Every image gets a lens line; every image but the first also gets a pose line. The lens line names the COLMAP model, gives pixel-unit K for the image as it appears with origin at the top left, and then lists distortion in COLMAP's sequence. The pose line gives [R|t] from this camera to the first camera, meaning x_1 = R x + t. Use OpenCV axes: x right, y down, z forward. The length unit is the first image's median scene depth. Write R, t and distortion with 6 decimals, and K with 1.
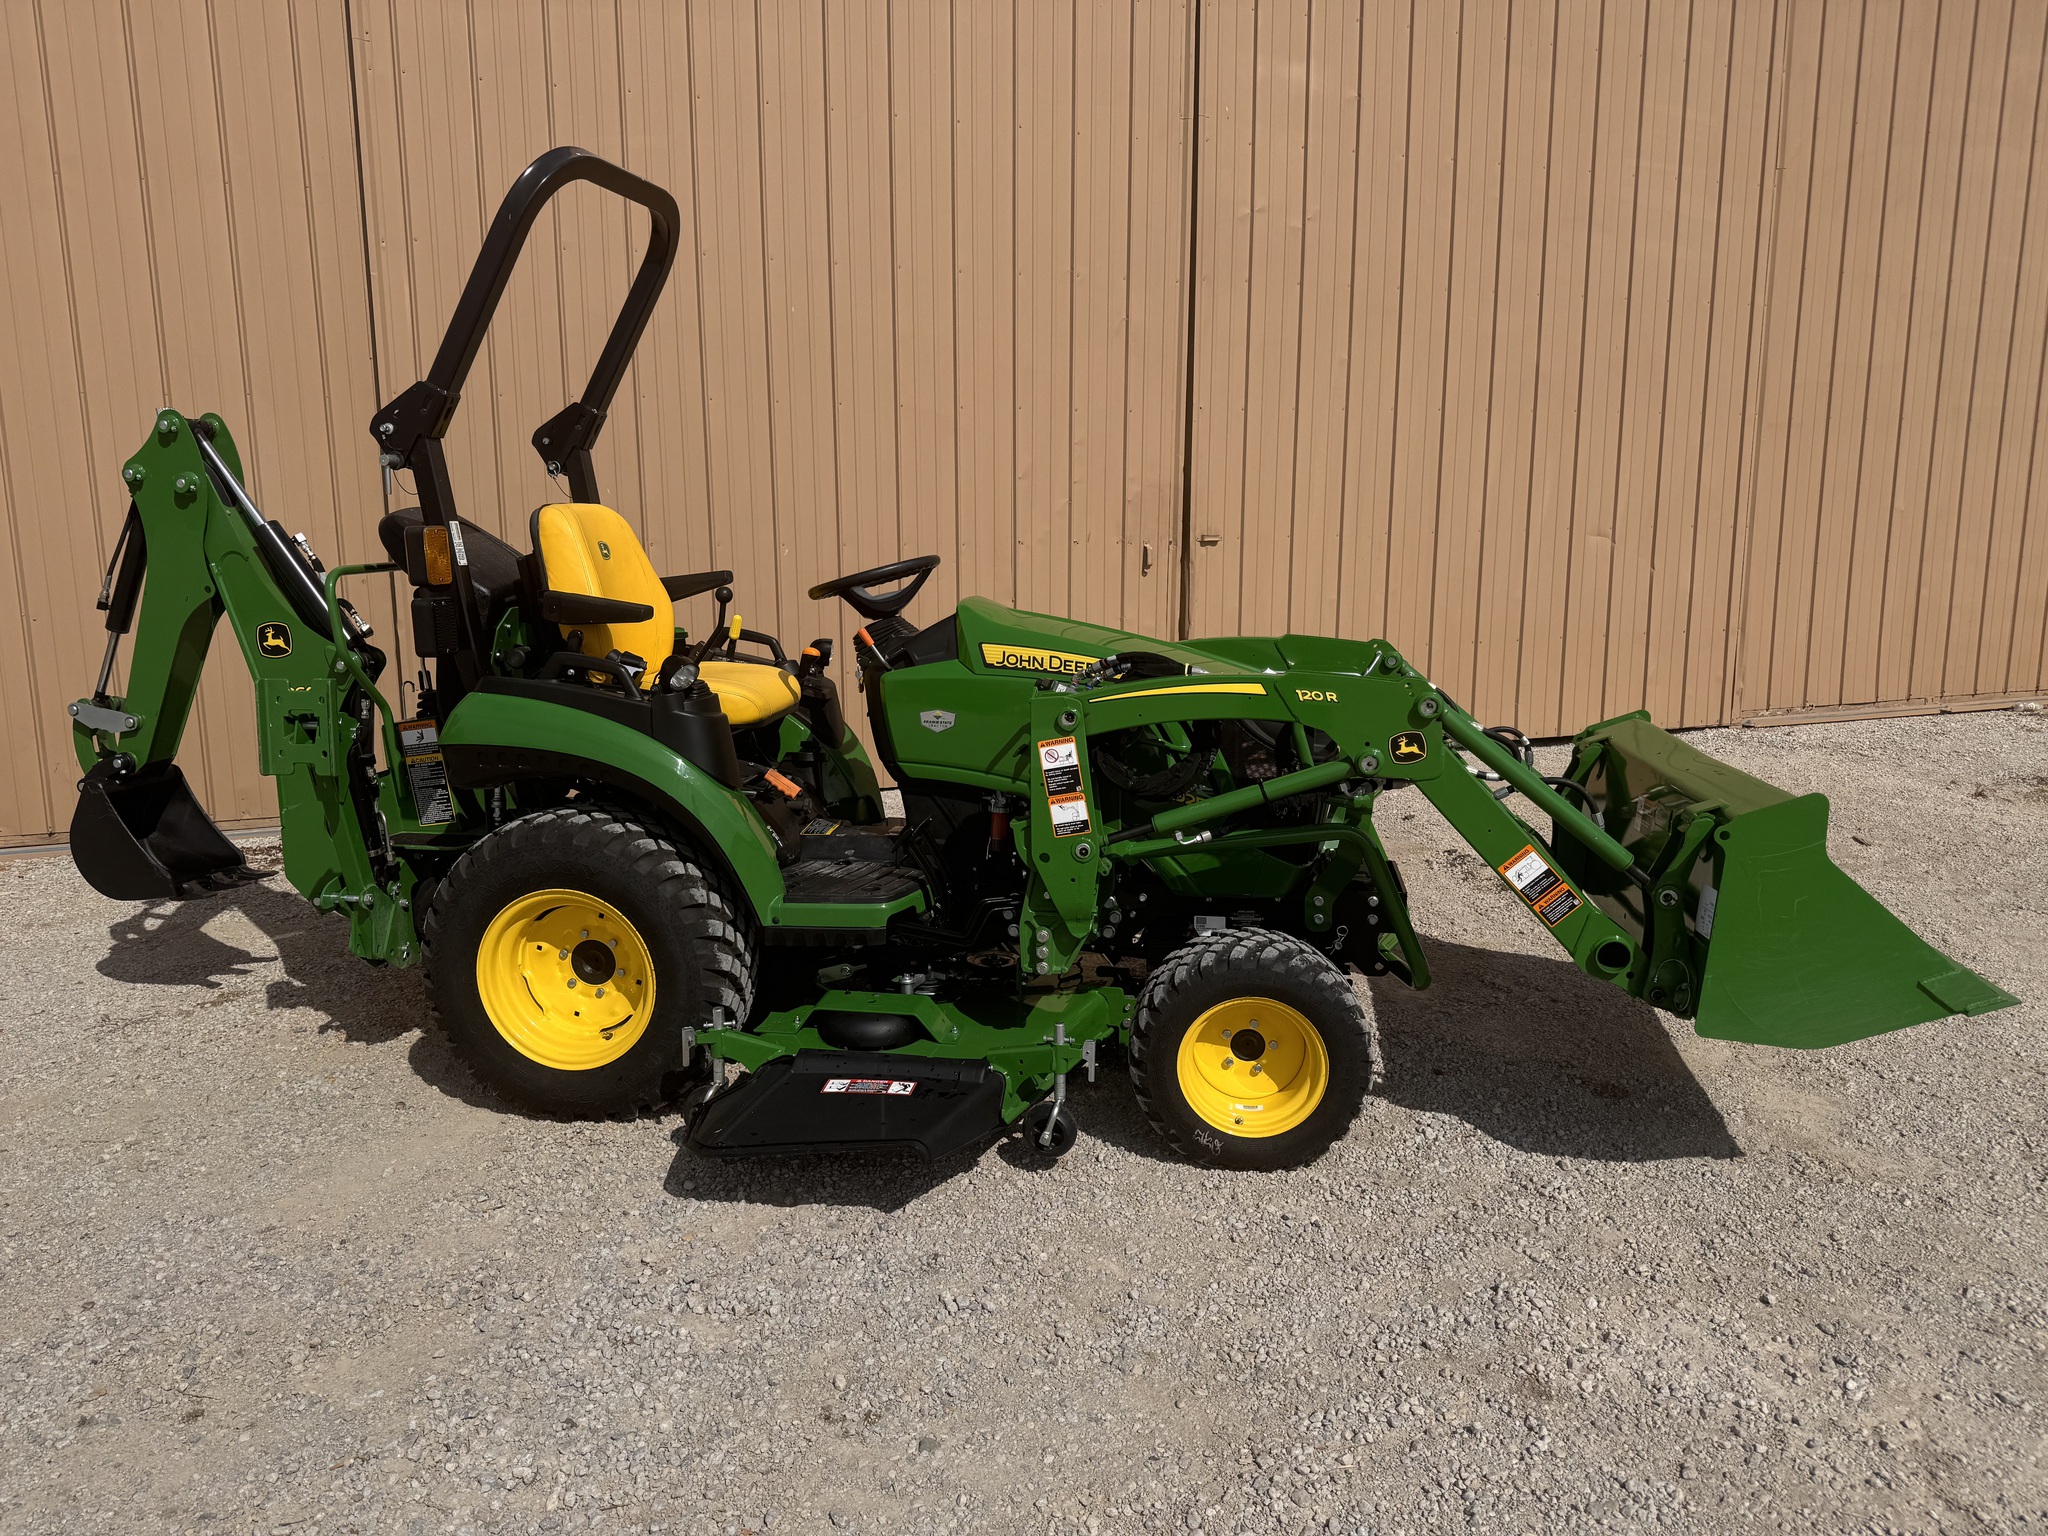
lens RADIAL K [[1543.8, 0, 1115.0], [0, 1543.8, 761.8], [0, 0, 1]] dist [0.080167, -0.123295]
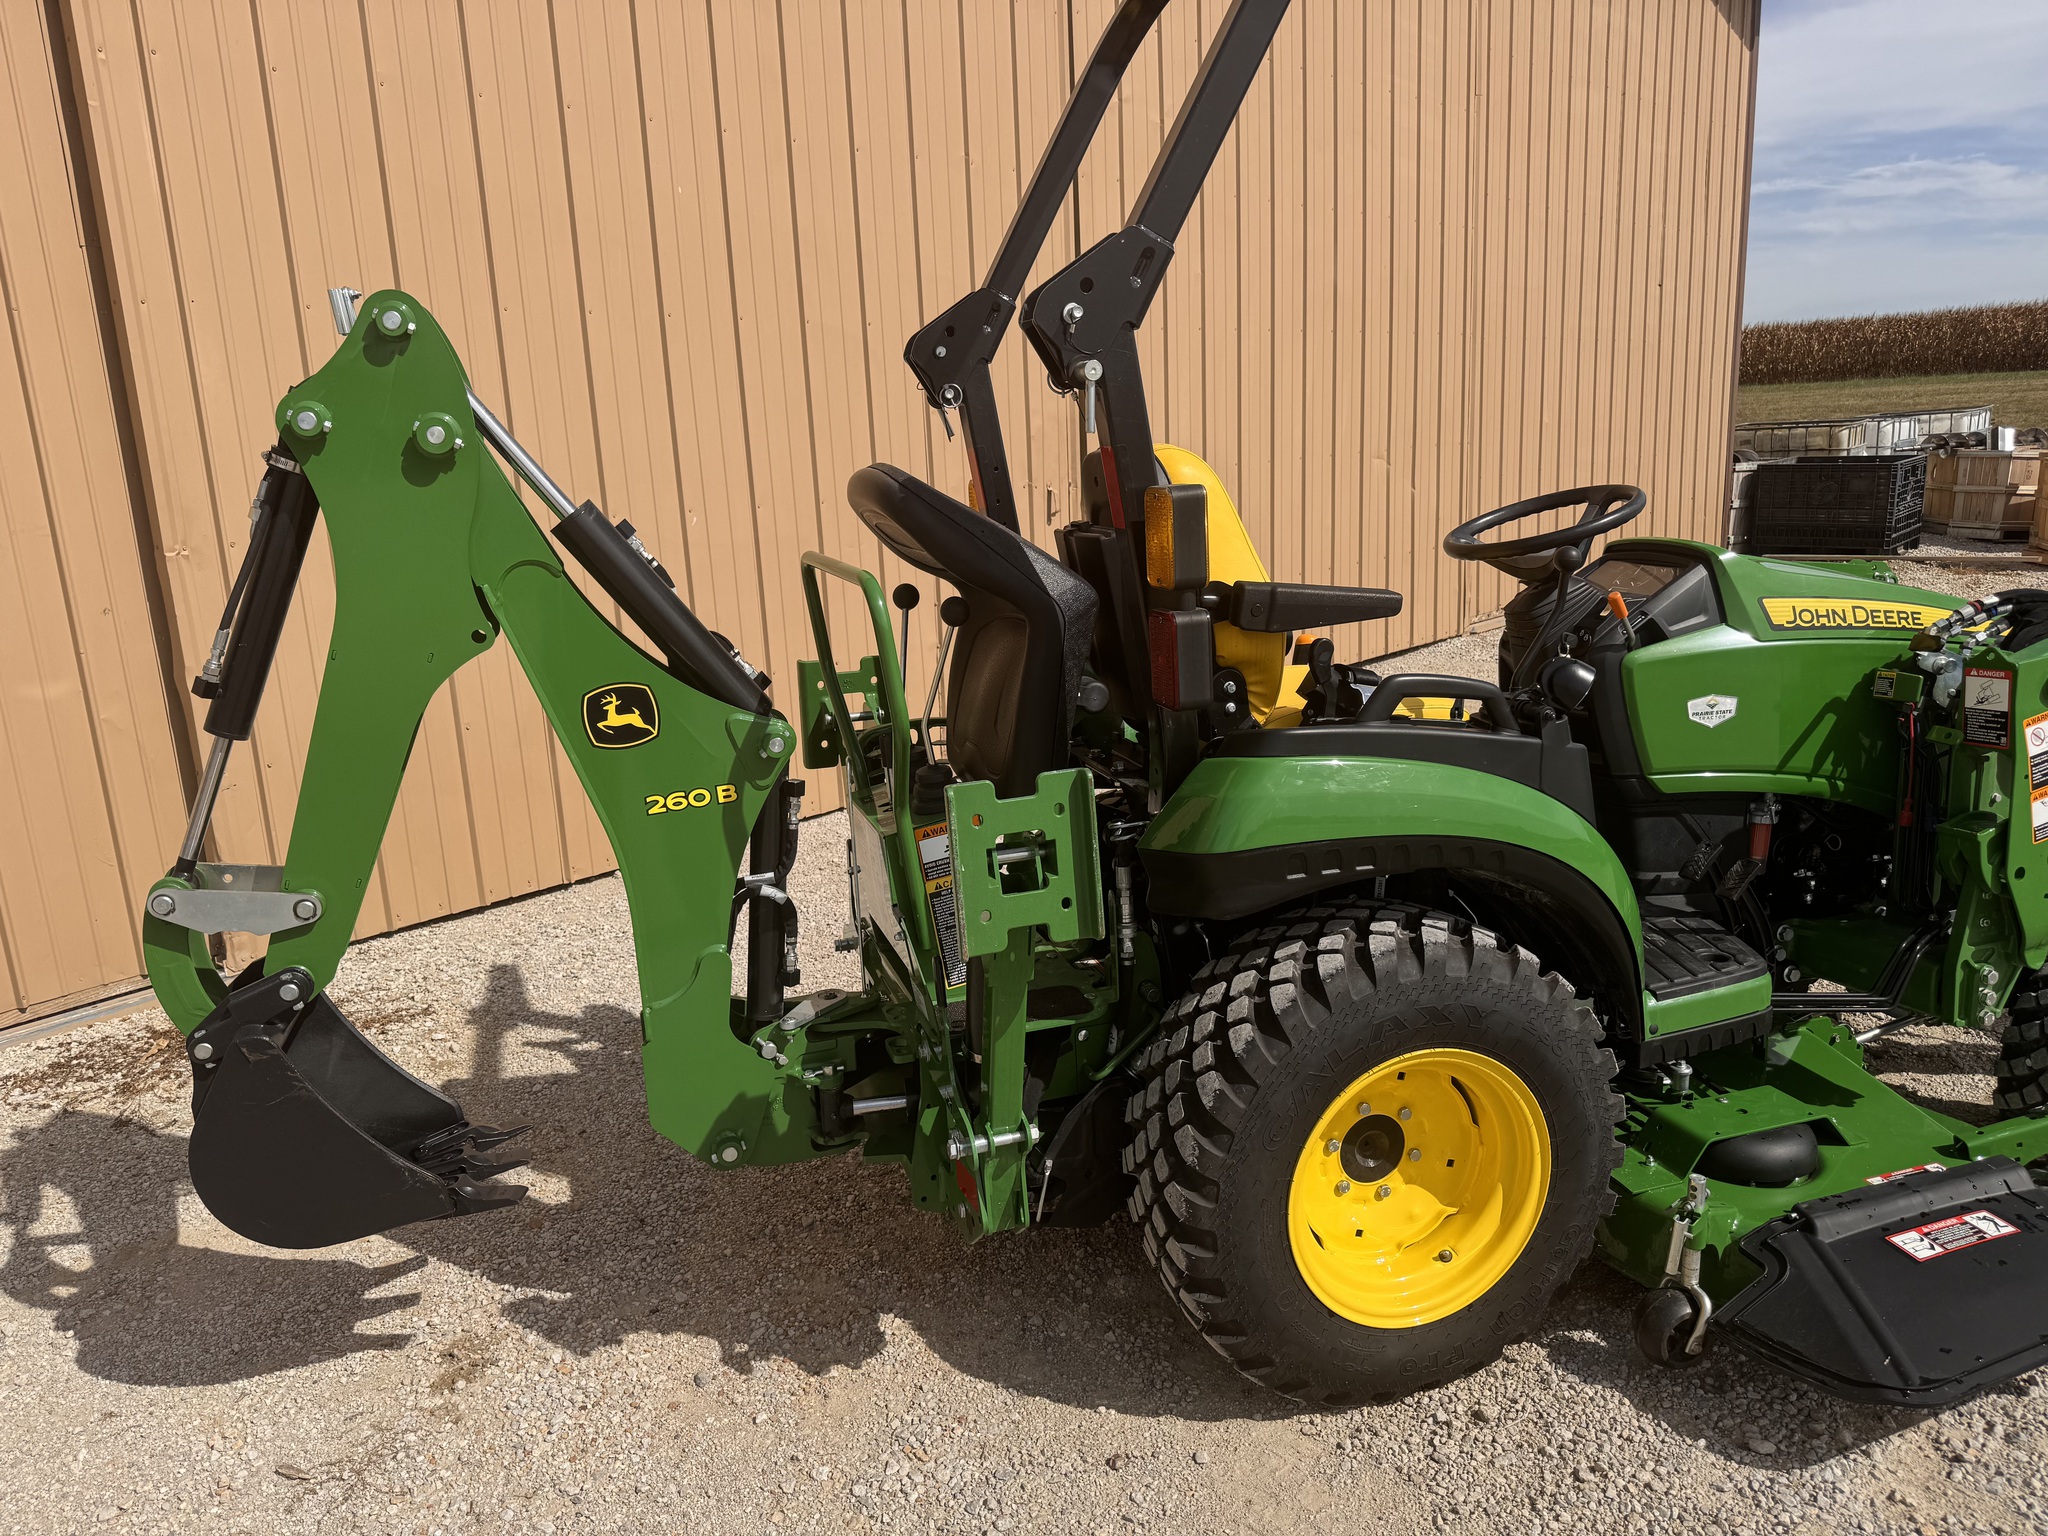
lens RADIAL K [[1470.0, 0, 1040.5], [0, 1470.0, 761.3], [0, 0, 1]] dist [0.073018, -0.096696]
pose [[0.888992, -0.136492, 0.437107, -0.393748], [0.119695, 0.990621, 0.065895, -0.048636], [-0.442002, -0.006261, 0.896992, 0.286875]]
